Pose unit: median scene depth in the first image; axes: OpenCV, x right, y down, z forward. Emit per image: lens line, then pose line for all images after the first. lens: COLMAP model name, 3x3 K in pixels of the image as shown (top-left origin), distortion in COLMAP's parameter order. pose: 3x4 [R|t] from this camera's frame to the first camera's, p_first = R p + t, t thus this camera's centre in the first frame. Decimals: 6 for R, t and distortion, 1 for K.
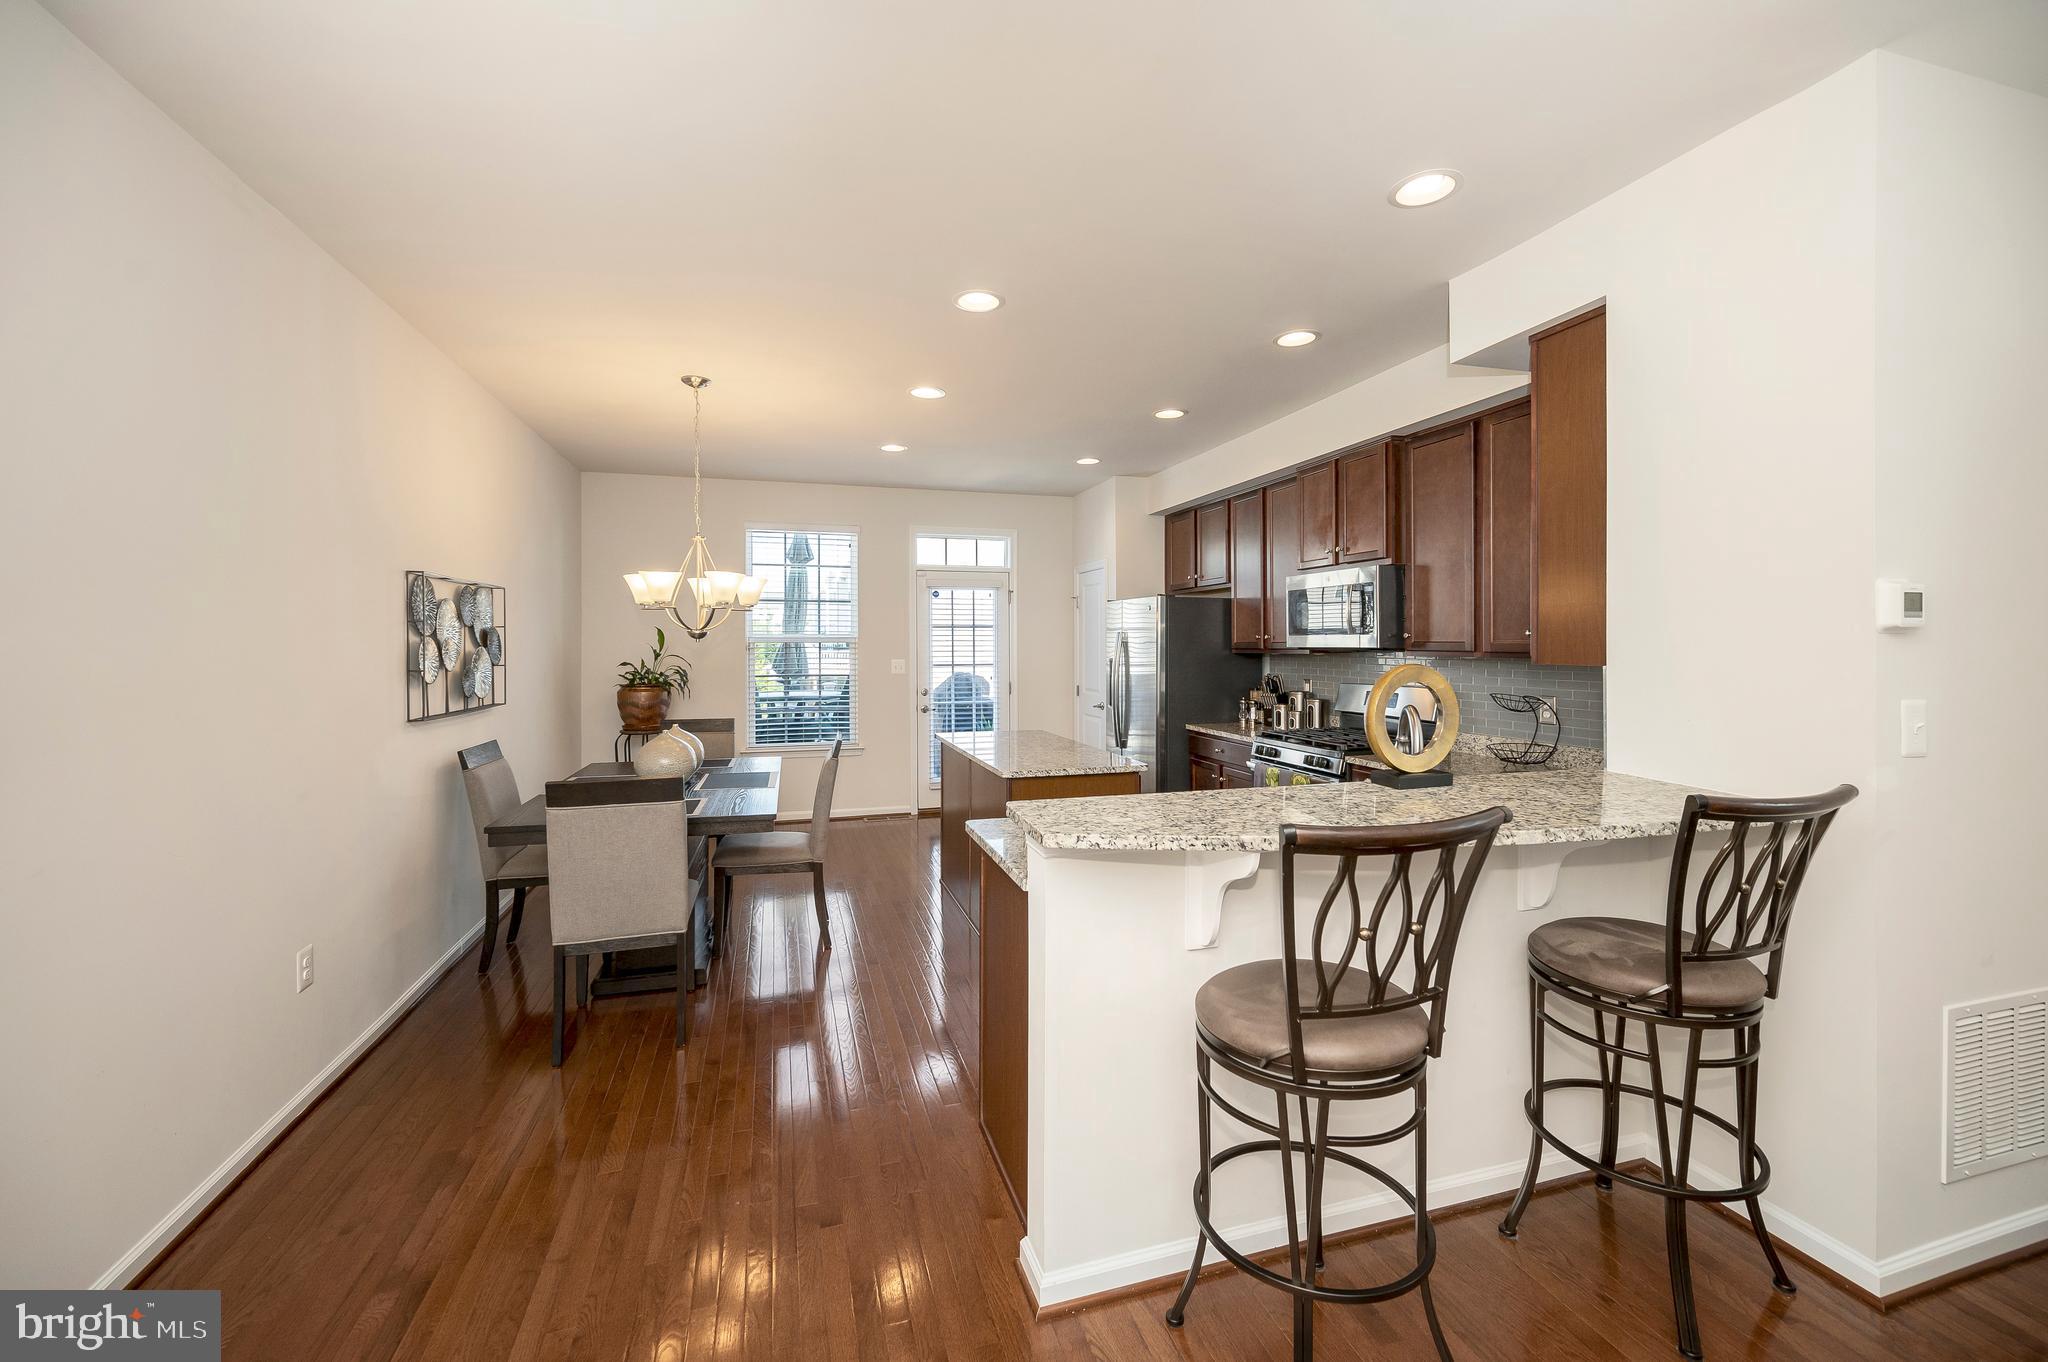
lens RADIAL K [[823.8, 0, 1026.8], [0, 823.8, 638.9], [0, 0, 1]] dist [-0.000564, 0.000095]
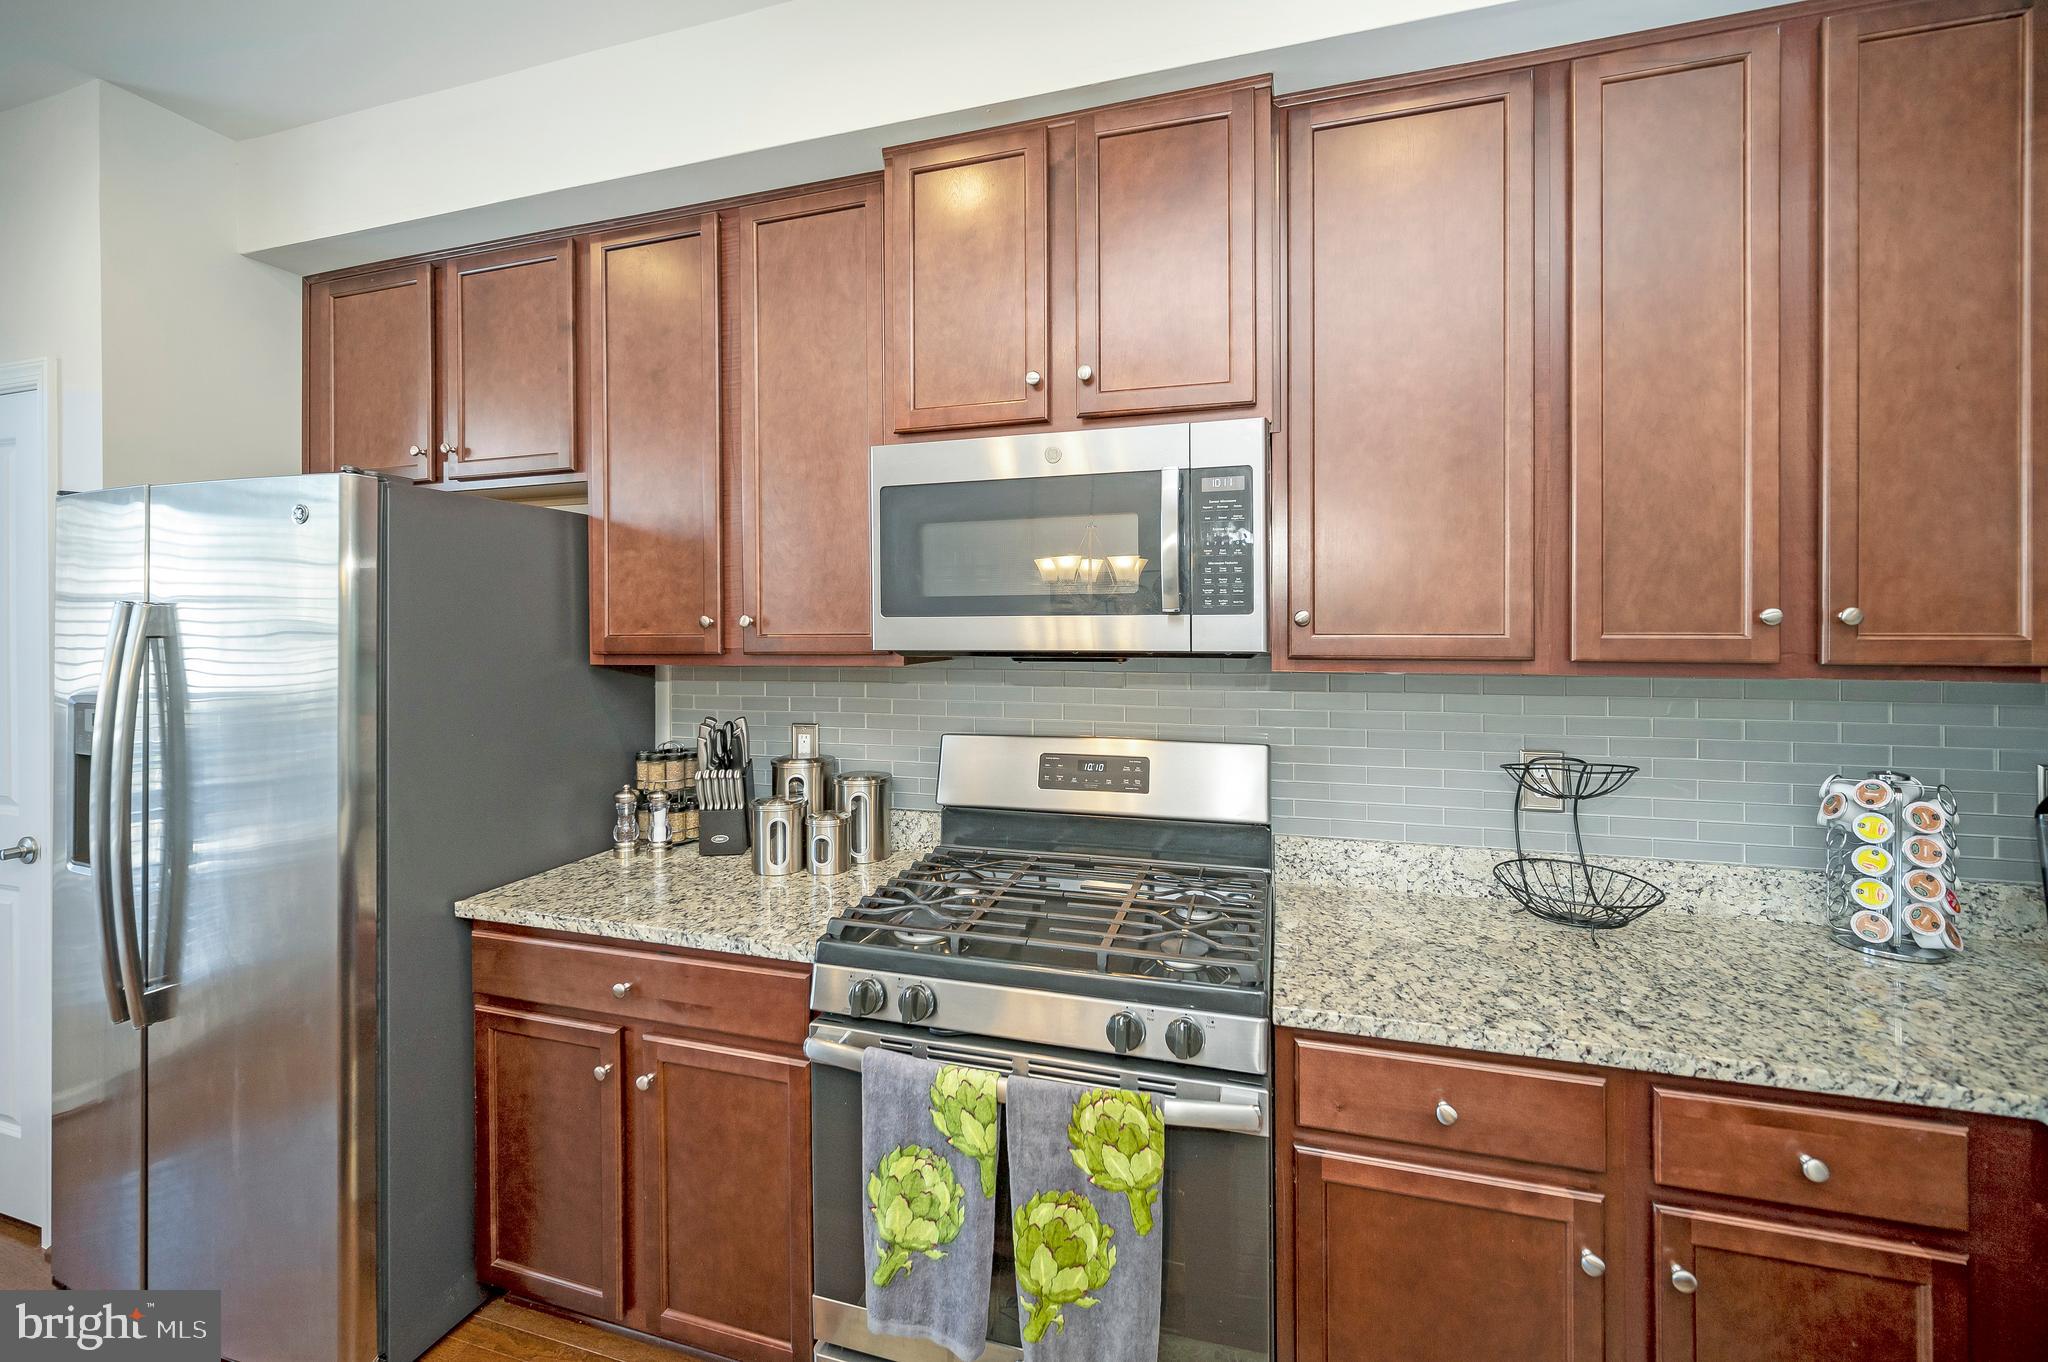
lens RADIAL K [[840.4, 0, 1016.4], [0, 840.4, 620.1], [0, 0, 1]] dist [-0.002096, 0.000075]
pose [[0.561889, 0.004541, 0.827200, 0.053642], [-0.000115, 0.999985, -0.005412, -0.000613], [-0.827212, 0.002946, 0.561882, 0.684952]]
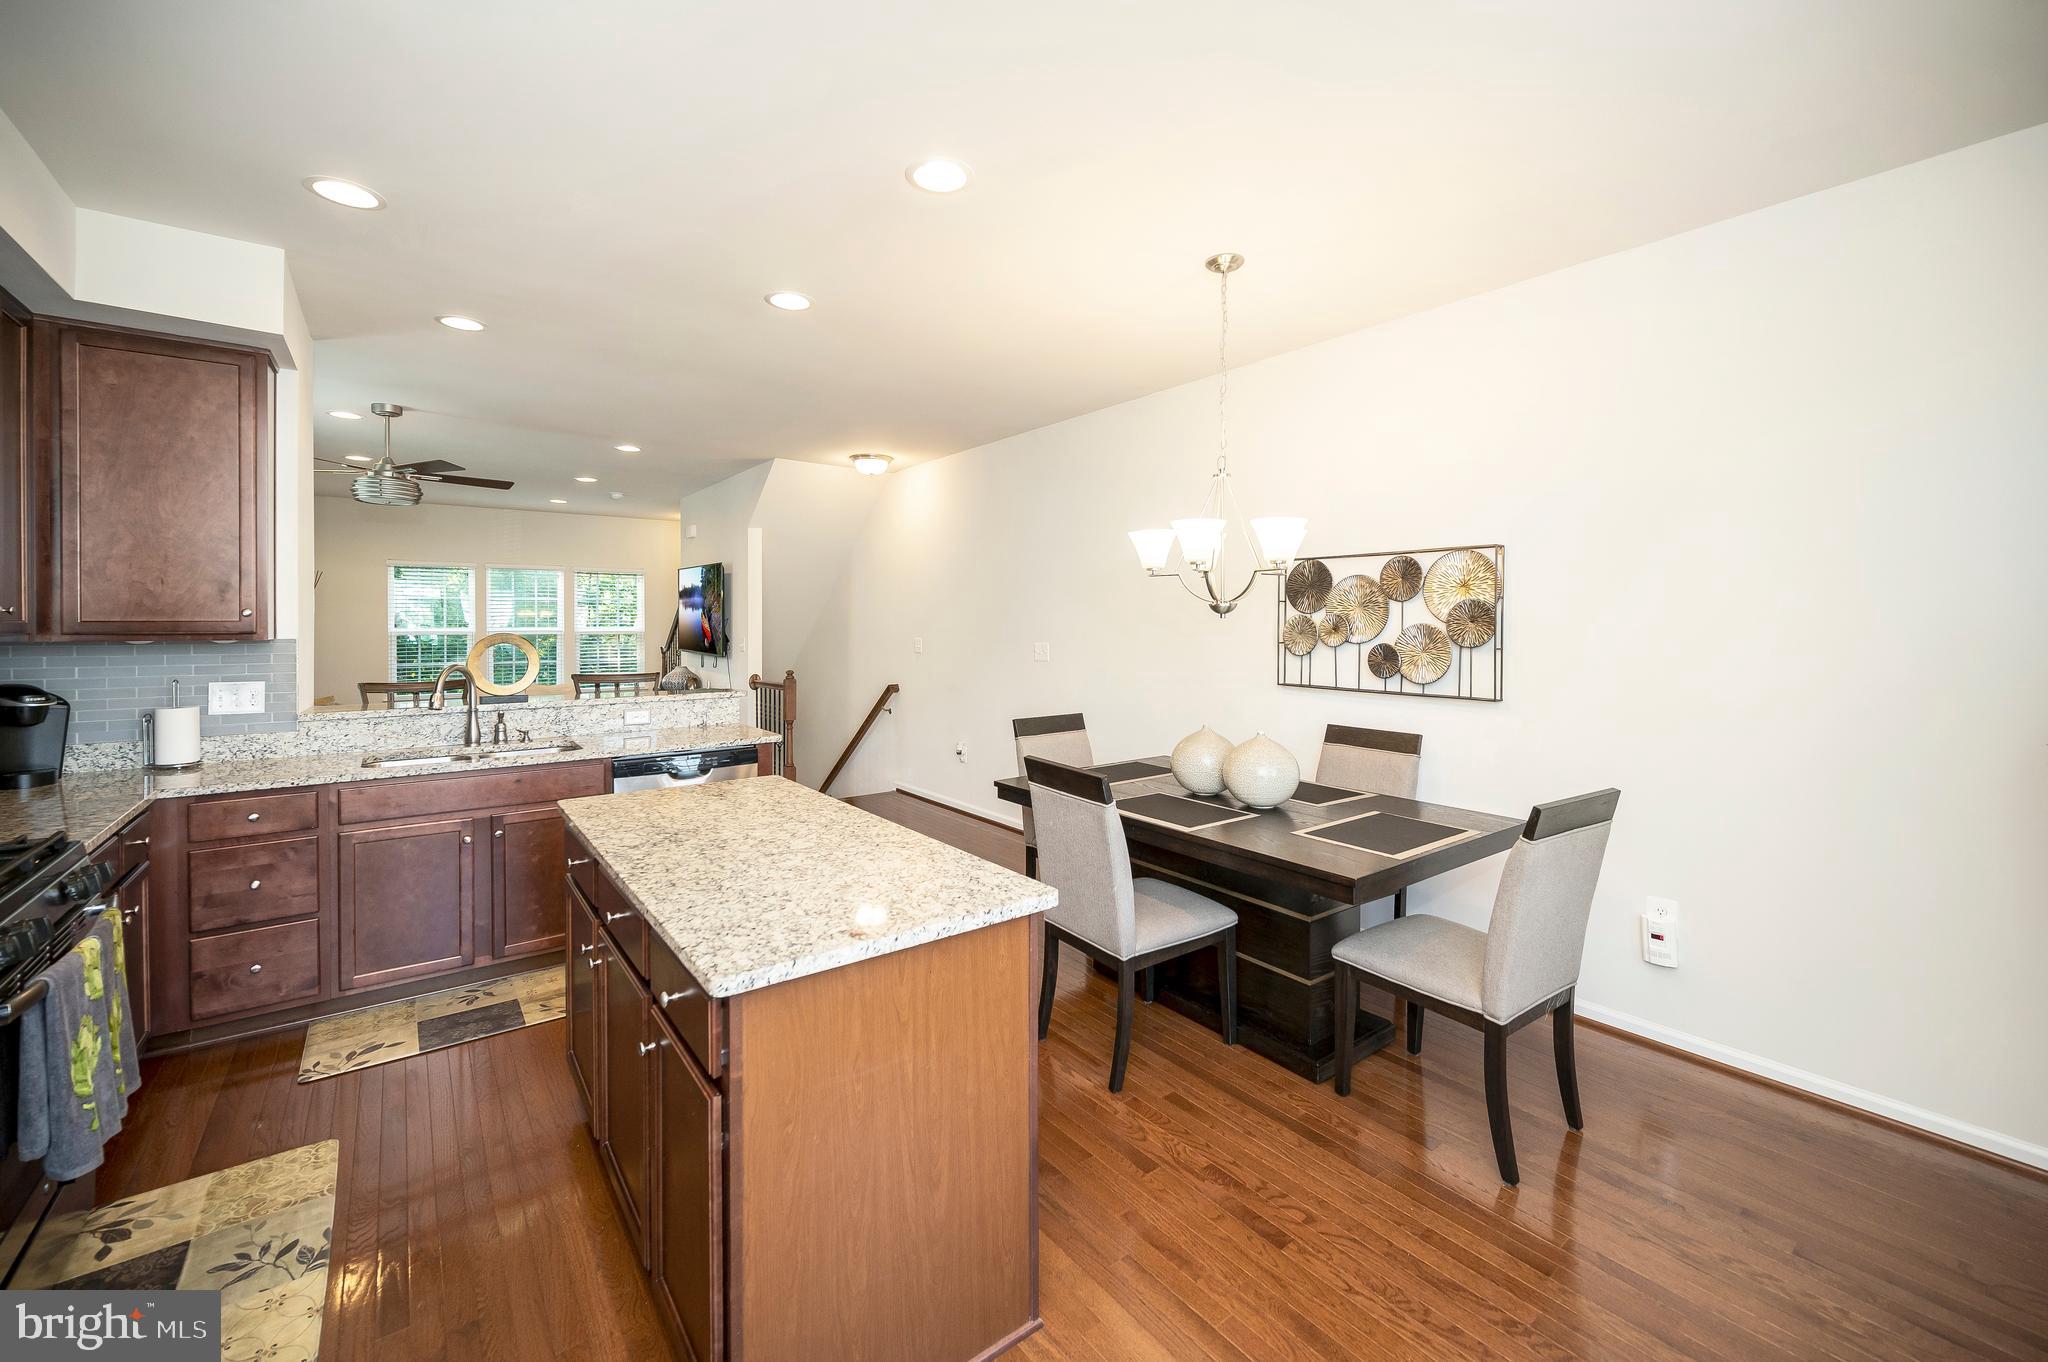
lens RADIAL K [[829.7, 0, 1026.0], [0, 829.7, 614.1], [0, 0, 1]] dist [-0.001955, -0.000214]
pose [[-0.939090, -0.000658, -0.343671, 0.015500], [0.003053, 0.999943, -0.010258, 0.005343], [0.343659, -0.010682, -0.939034, 1.268043]]
